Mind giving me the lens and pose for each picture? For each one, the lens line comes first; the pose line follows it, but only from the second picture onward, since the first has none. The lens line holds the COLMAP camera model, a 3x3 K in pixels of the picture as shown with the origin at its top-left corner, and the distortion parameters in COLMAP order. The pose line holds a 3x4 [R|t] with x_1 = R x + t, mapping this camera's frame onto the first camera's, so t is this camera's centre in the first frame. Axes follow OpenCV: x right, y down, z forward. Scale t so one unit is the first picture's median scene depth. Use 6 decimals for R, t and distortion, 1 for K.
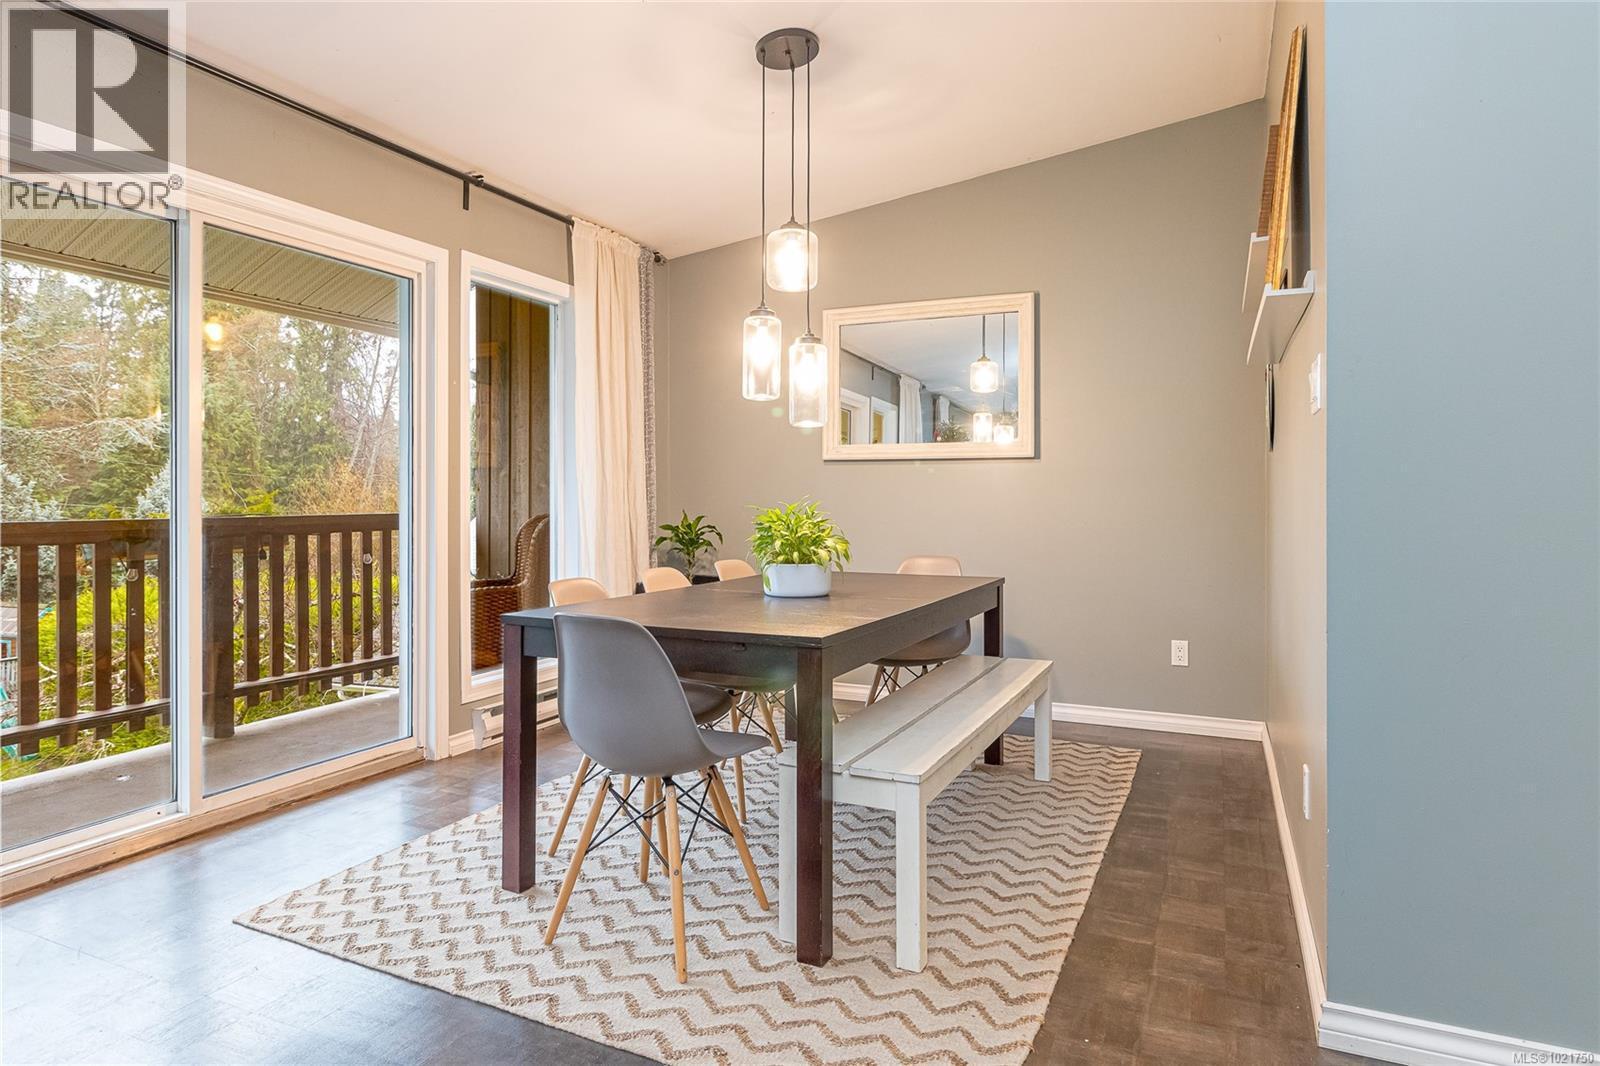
lens RADIAL K [[916.9, 0, 798.6], [0, 916.9, 490.4], [0, 0, 1]] dist [-0.000363, -0.001810]
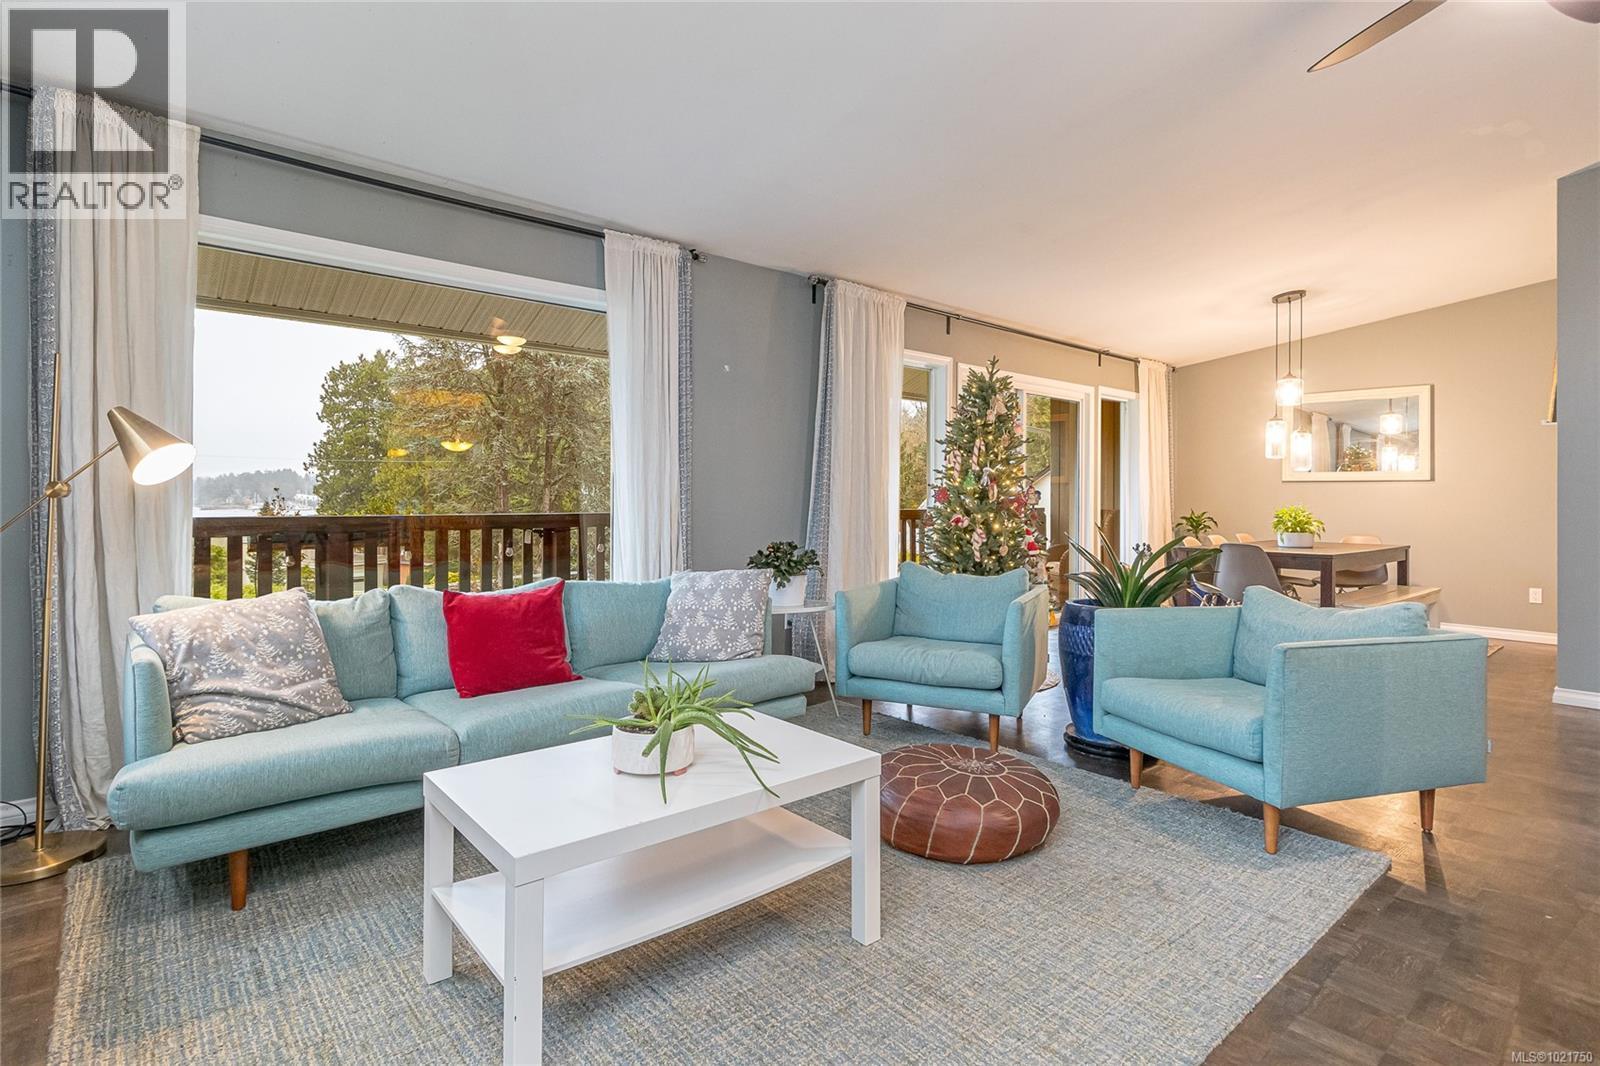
lens RADIAL K [[805.2, 0, 790.9], [0, 805.2, 492.5], [0, 0, 1]] dist [-0.001920, 0.000238]
pose [[0.910590, 0.002319, -0.413305, -0.242744], [-0.002849, 0.999996, -0.000667, -0.009956], [0.413301, 0.001784, 0.910593, -0.998108]]
